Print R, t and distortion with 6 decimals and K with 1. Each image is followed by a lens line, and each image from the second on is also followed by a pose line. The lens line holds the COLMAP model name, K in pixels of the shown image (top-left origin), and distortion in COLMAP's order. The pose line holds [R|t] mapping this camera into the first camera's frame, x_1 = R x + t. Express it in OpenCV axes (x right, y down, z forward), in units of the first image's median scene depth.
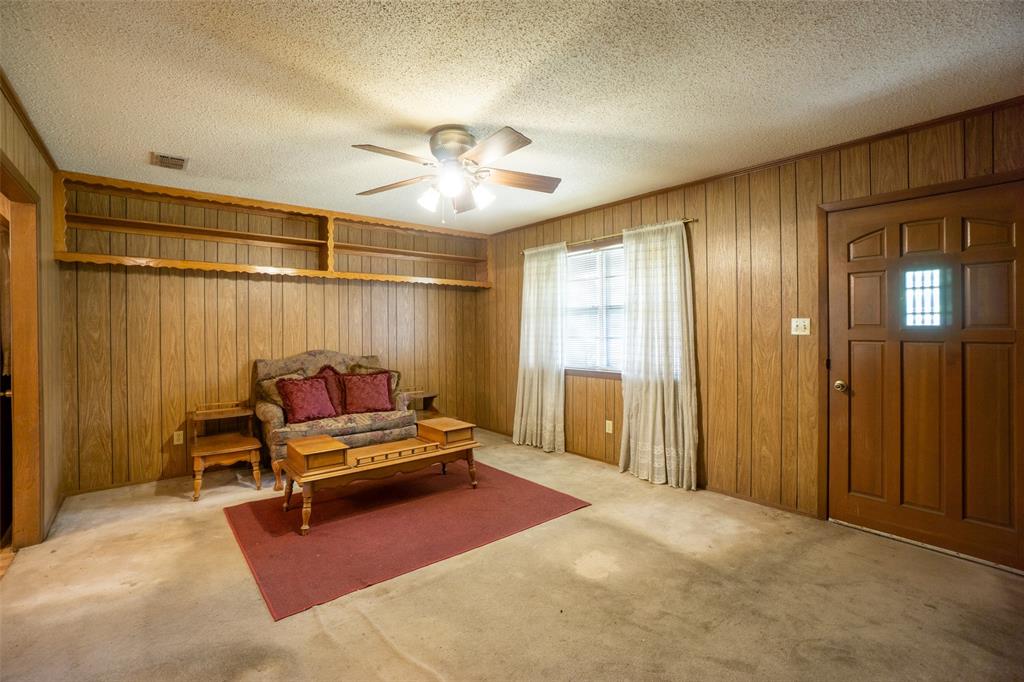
lens RADIAL K [[460.3, 0, 513.1], [0, 460.3, 332.9], [0, 0, 1]] dist [-0.052110, 0.016671]
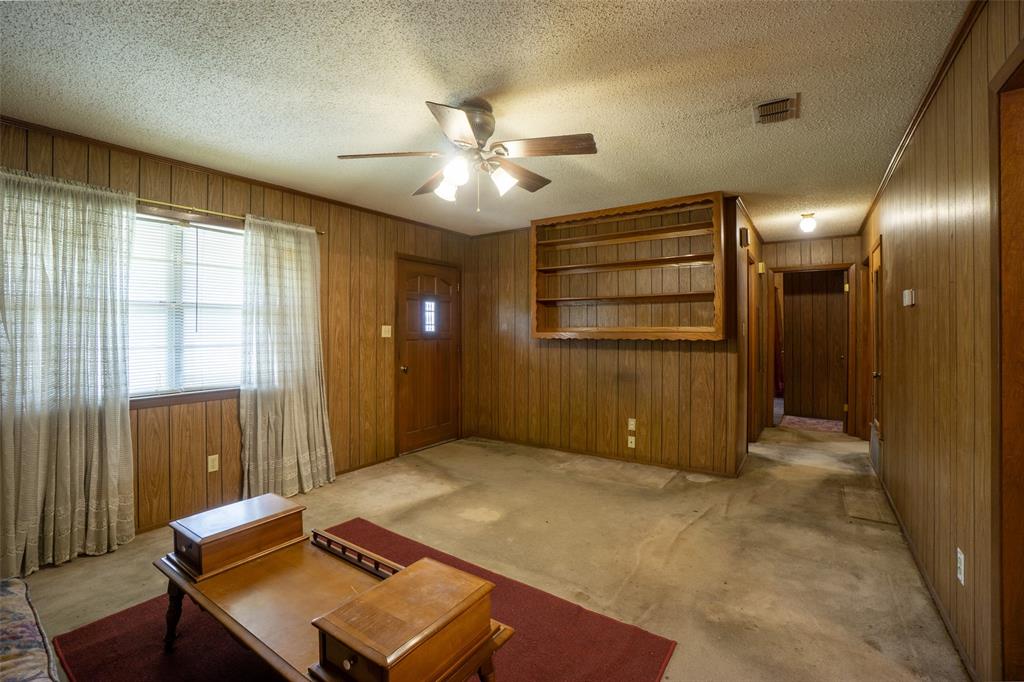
lens RADIAL K [[460.3, 0, 482.0], [0, 460.3, 329.2], [0, 0, 1]] dist [-0.052110, 0.016671]
pose [[-0.236238, 0.007513, 0.971666, -0.719222], [0.012063, 0.999916, -0.004799, -0.008739], [-0.971620, 0.010588, -0.236309, 0.856608]]
